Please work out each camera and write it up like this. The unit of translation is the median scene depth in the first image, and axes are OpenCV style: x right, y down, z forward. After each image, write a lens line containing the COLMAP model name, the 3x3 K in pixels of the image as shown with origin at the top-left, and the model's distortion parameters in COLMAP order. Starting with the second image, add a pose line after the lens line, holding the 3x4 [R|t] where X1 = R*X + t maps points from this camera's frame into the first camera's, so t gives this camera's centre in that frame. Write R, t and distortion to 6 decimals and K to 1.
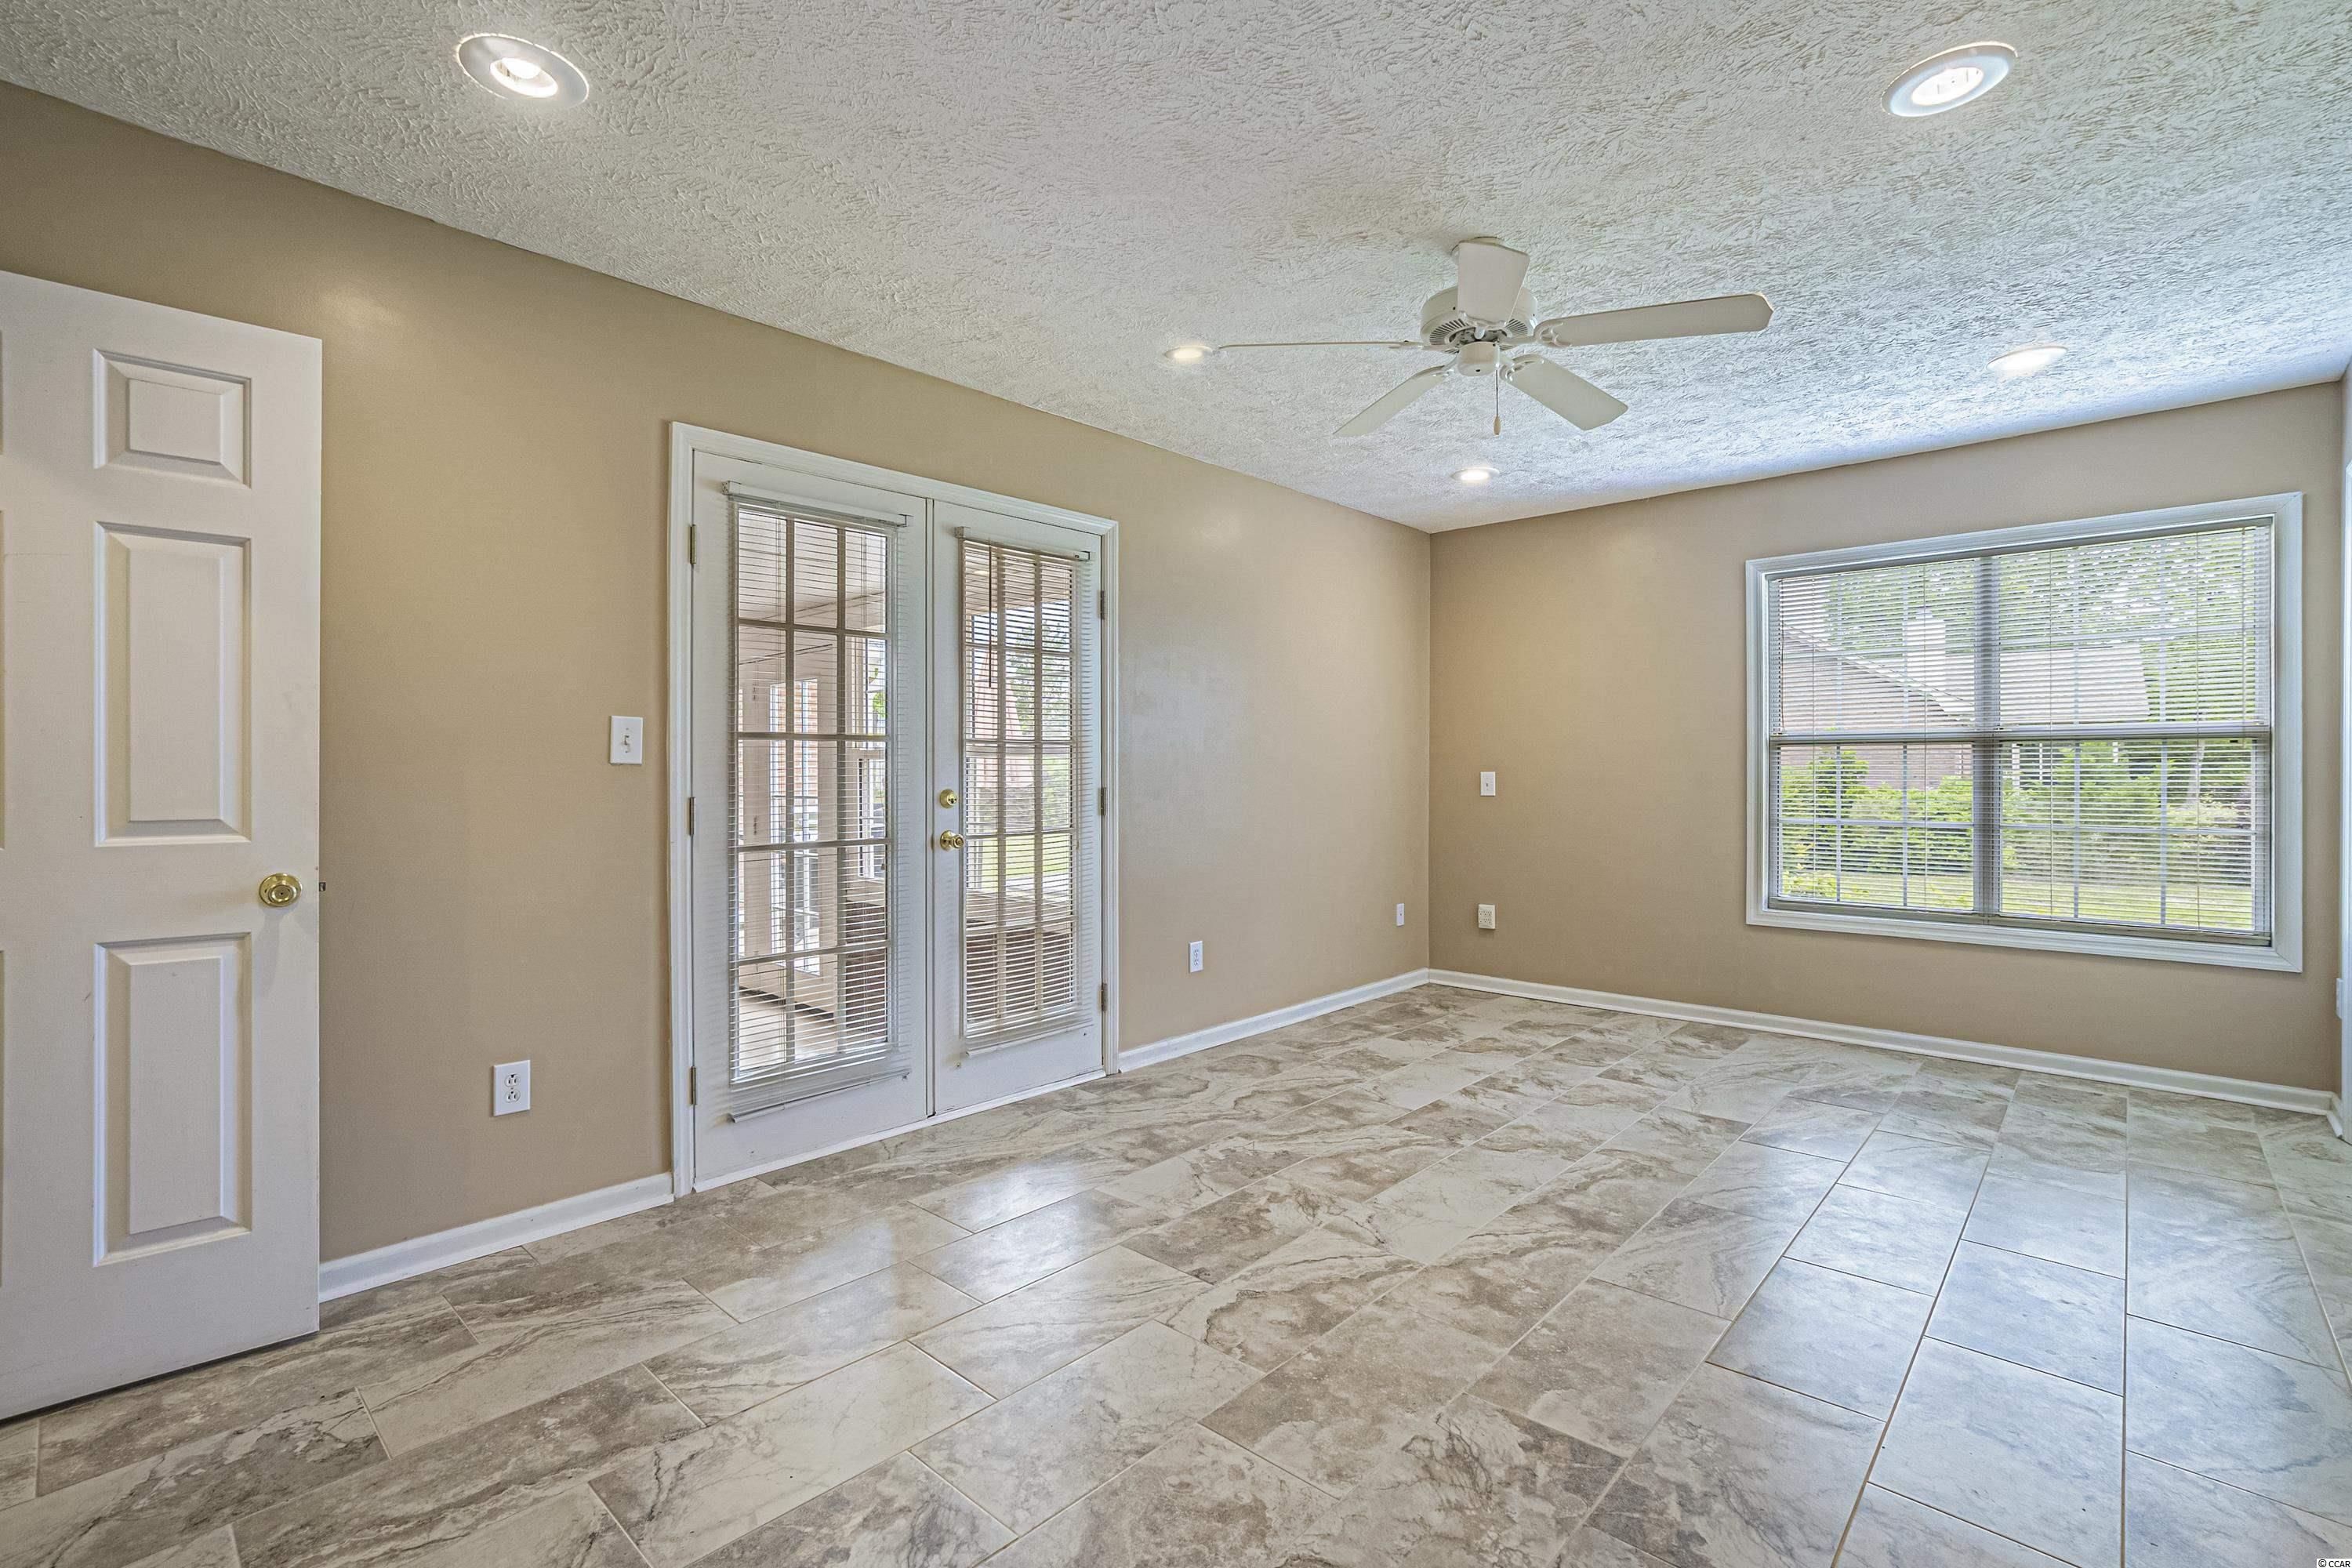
lens RADIAL K [[1032.0, 0, 1169.2], [0, 1032.0, 770.4], [0, 0, 1]] dist [-0.036240, 0.016471]
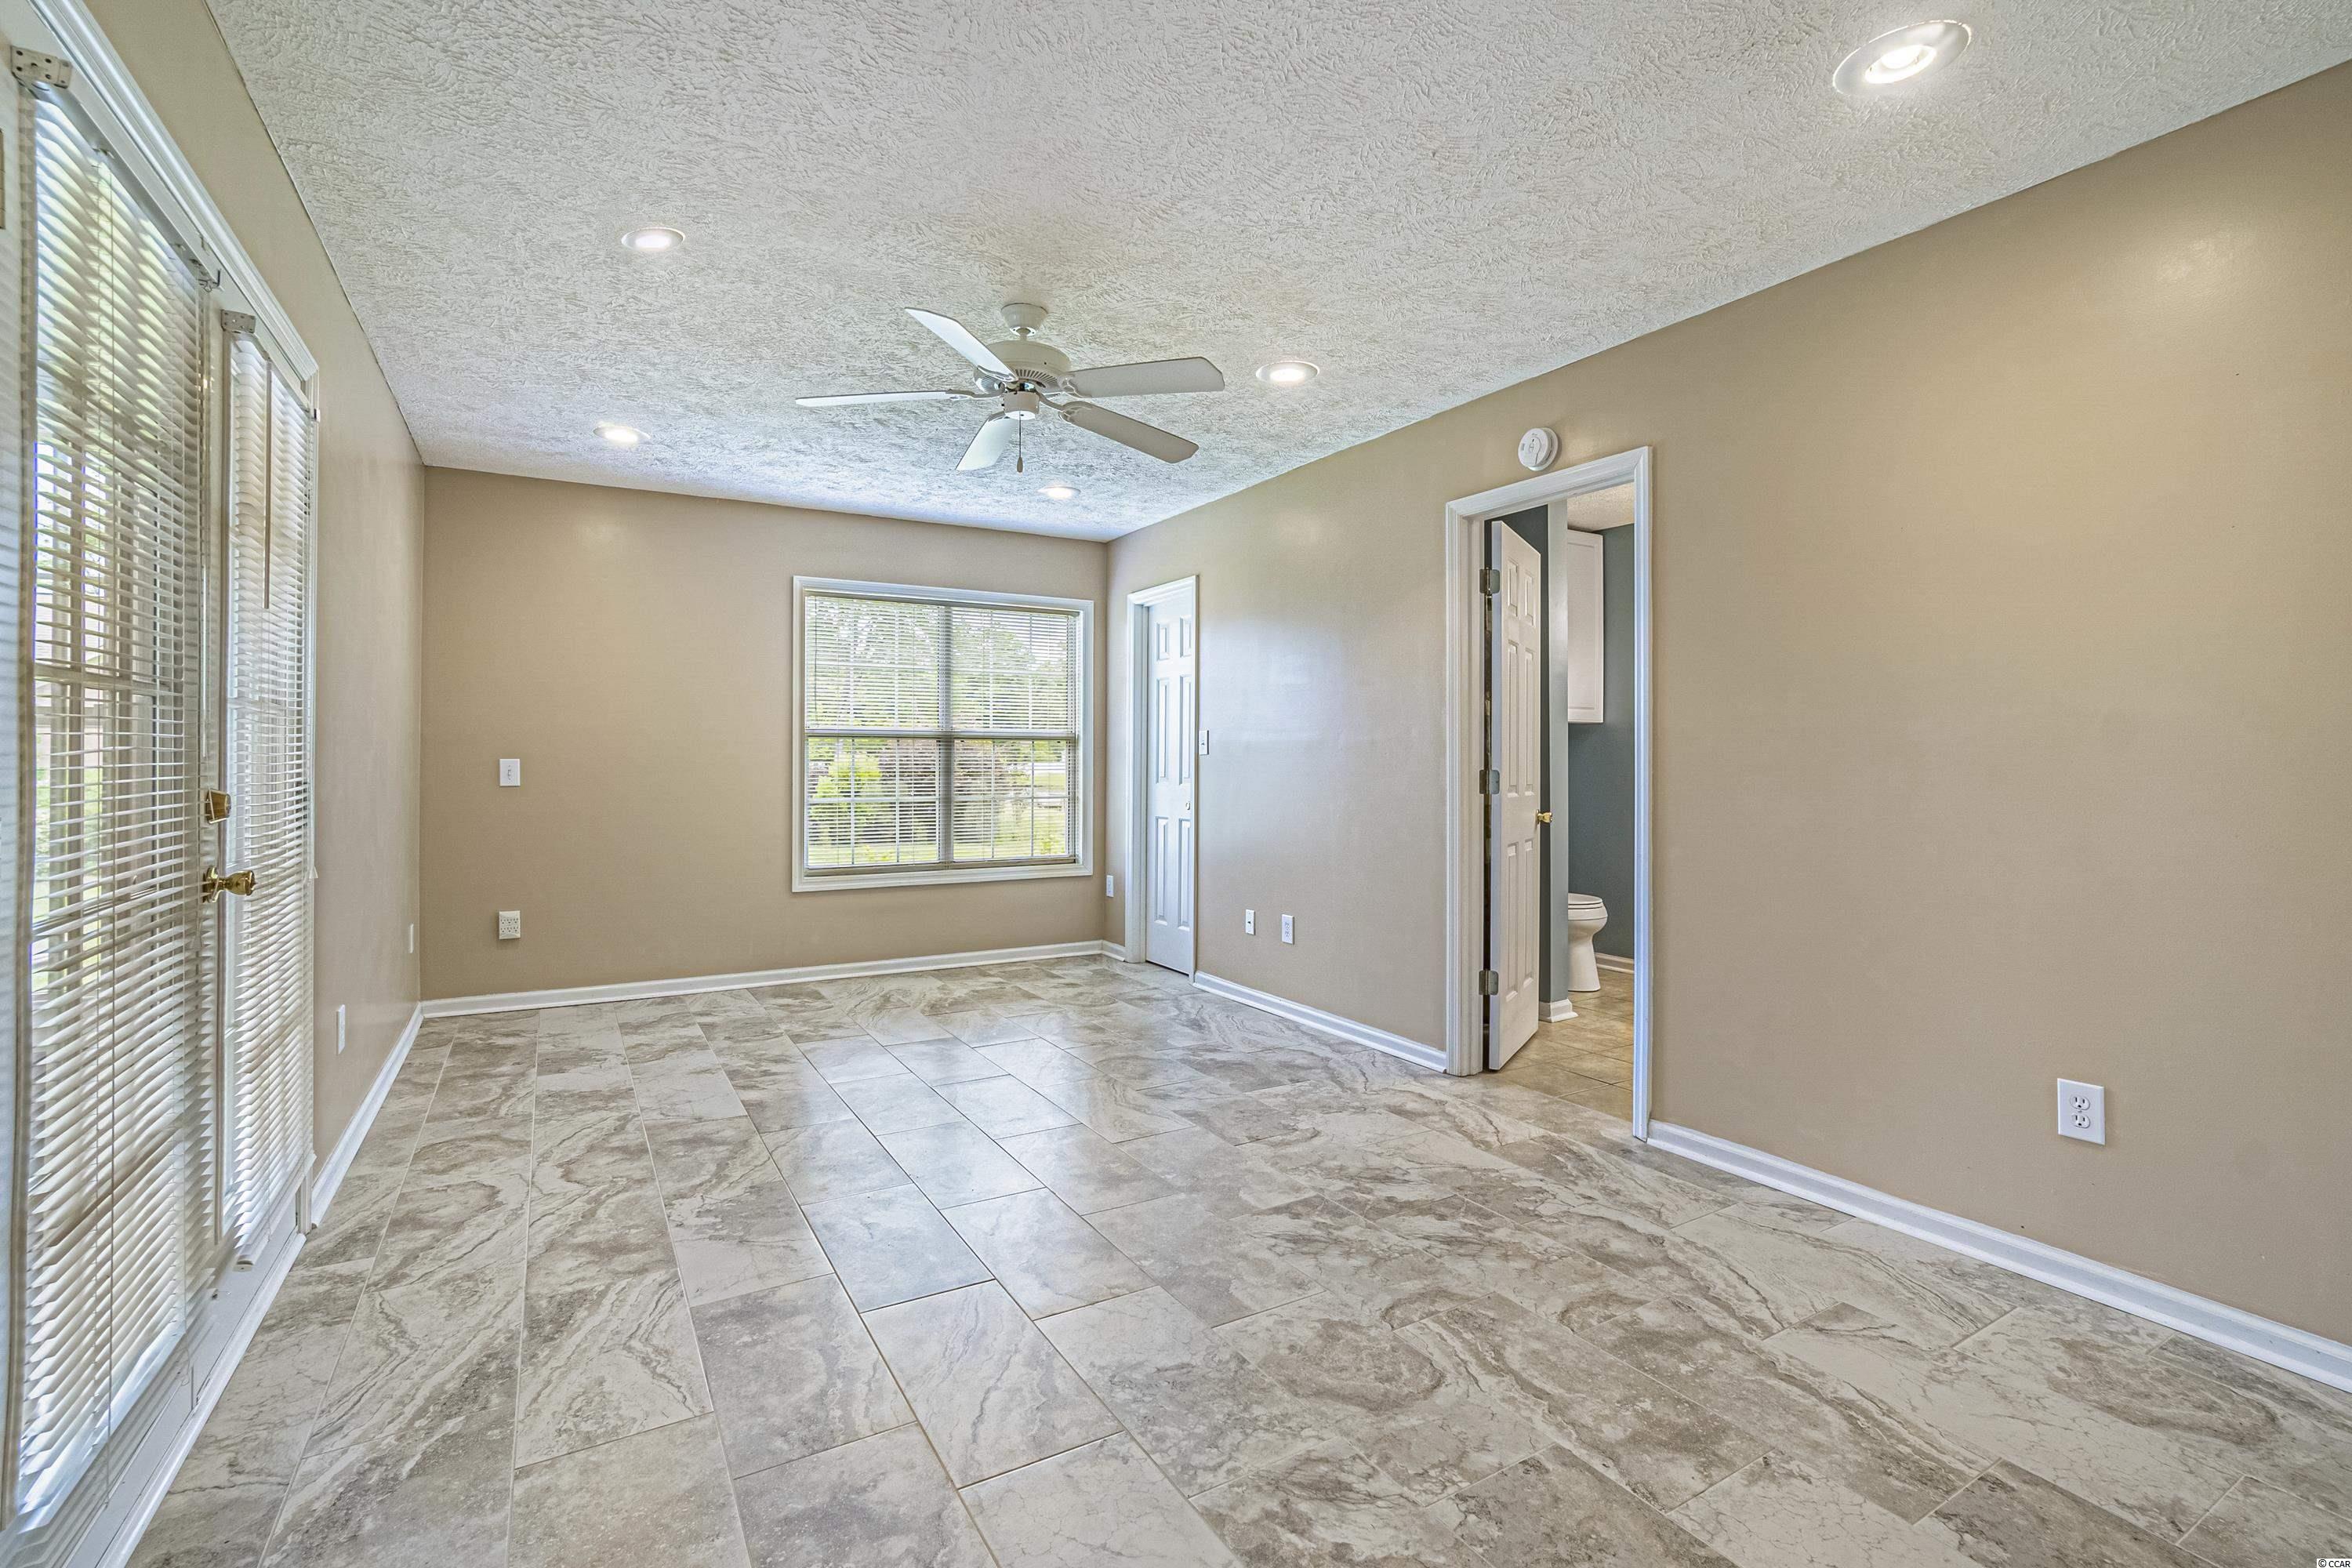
lens RADIAL K [[1038.4, 0, 1110.9], [0, 1038.4, 784.9], [0, 0, 1]] dist [-0.034669, 0.021570]
pose [[0.322845, -0.018868, 0.946264, -0.537027], [-0.006062, 0.999740, 0.022002, 0.001011], [-0.946432, -0.012839, 0.322647, 0.362765]]
